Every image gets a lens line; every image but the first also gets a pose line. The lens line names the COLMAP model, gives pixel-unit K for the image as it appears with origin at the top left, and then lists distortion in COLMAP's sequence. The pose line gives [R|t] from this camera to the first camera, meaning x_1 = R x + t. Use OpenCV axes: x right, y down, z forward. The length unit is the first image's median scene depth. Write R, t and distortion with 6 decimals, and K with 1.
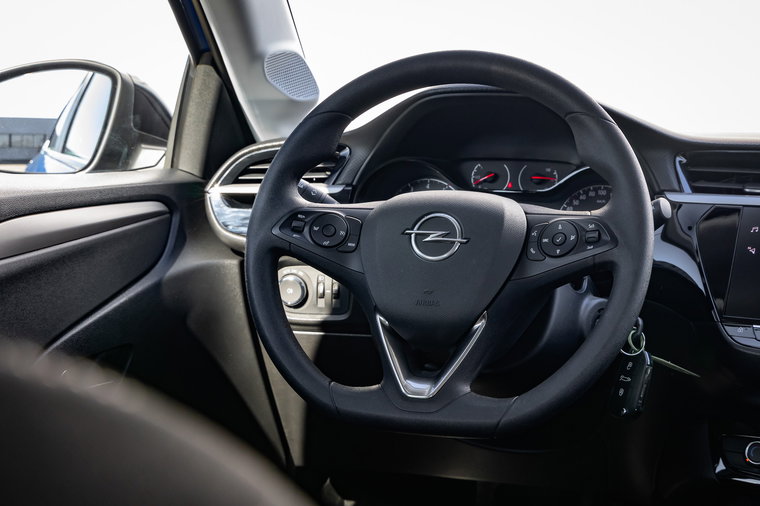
lens RADIAL K [[1156.7, 0, 380.0], [0, 1156.7, 253.0], [0, 0, 1]] dist [0.009906, -0.022263]
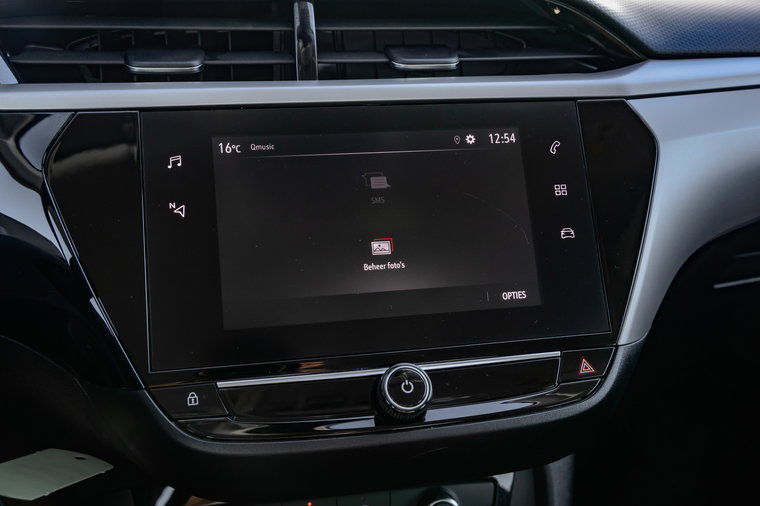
lens RADIAL K [[787.9, 0, 379.5], [0, 787.9, 264.2], [0, 0, 1]] dist [0.014979, -0.005627]
pose [[0.774049, -0.244729, 0.583914, 0.188522], [0.069864, 0.949656, 0.305406, -0.071963], [-0.629259, -0.195605, 0.752178, 0.689759]]
